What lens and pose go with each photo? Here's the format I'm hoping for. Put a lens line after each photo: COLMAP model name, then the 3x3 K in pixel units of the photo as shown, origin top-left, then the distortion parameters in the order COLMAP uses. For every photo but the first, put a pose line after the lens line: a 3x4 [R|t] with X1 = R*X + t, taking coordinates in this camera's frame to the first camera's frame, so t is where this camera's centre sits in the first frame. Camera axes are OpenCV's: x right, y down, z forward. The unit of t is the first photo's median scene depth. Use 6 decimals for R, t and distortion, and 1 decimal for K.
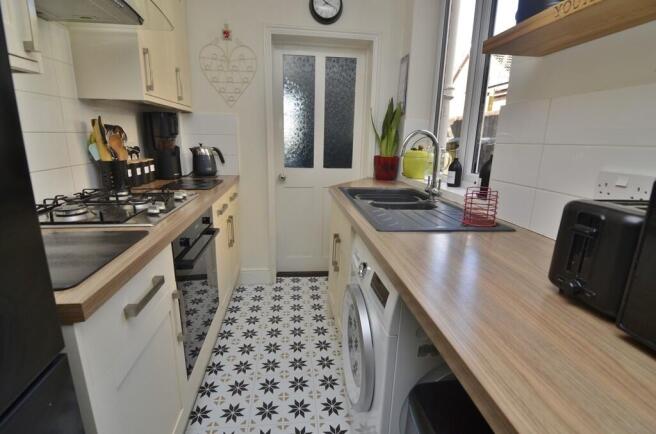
lens RADIAL K [[320.6, 0, 330.4], [0, 320.6, 217.2], [0, 0, 1]] dist [-0.012759, -0.000159]
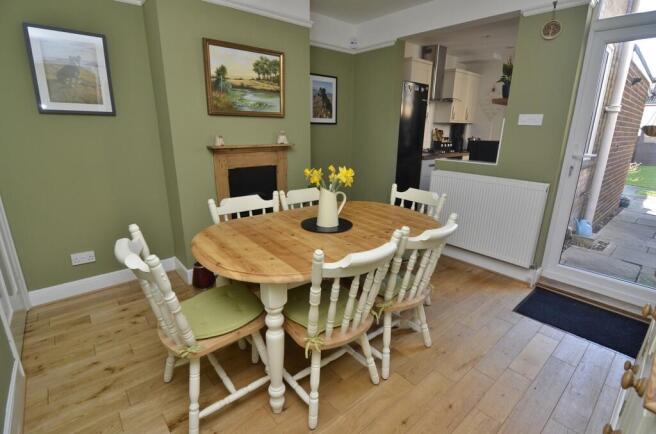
lens RADIAL K [[320.6, 0, 330.4], [0, 320.6, 217.2], [0, 0, 1]] dist [-0.012759, -0.000159]
pose [[0.560113, 0.208959, -0.801630, 1.010650], [-0.199266, 0.973238, 0.114461, 0.289967], [0.804094, 0.095626, 0.586761, -1.173781]]
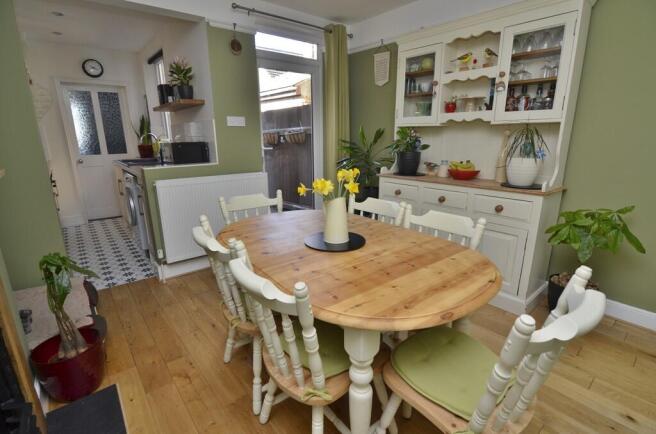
lens RADIAL K [[320.6, 0, 330.4], [0, 320.6, 217.2], [0, 0, 1]] dist [-0.012759, -0.000159]
pose [[0.830676, -0.169923, 0.530192, 0.007874], [0.159138, 0.985023, 0.066365, 0.304781], [-0.533528, 0.029246, 0.845277, -1.280560]]
